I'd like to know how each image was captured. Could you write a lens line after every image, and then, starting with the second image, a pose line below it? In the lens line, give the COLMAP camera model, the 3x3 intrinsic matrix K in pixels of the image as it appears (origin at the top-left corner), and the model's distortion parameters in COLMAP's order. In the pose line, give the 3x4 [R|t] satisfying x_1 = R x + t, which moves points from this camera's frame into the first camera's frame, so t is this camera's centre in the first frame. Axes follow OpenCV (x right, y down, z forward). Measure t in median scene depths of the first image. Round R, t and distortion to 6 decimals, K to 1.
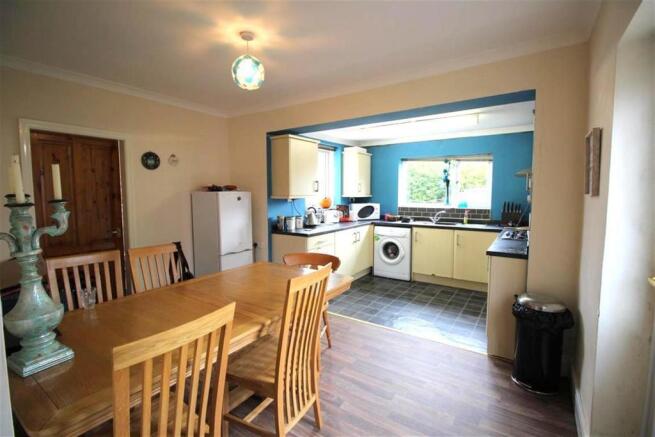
lens RADIAL K [[310.8, 0, 327.5], [0, 310.8, 218.5], [0, 0, 1]] dist [0.000131, -0.000139]
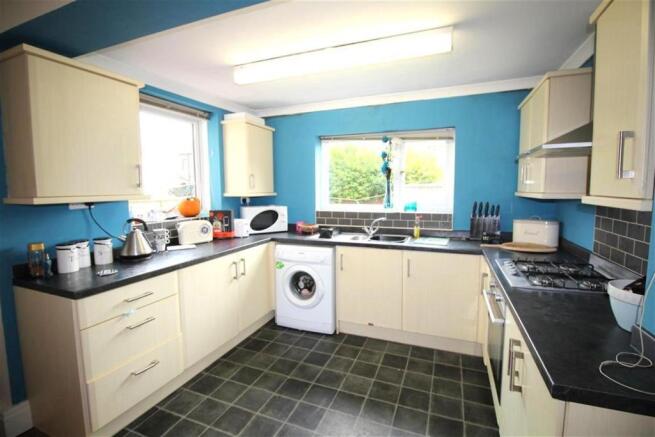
lens RADIAL K [[310.8, 0, 327.5], [0, 310.8, 218.5], [0, 0, 1]] dist [0.000131, -0.000139]
pose [[0.978539, -0.025134, 0.204524, 0.129444], [0.023251, 0.999662, 0.011606, -0.031363], [-0.204747, -0.006602, 0.978793, 0.395870]]
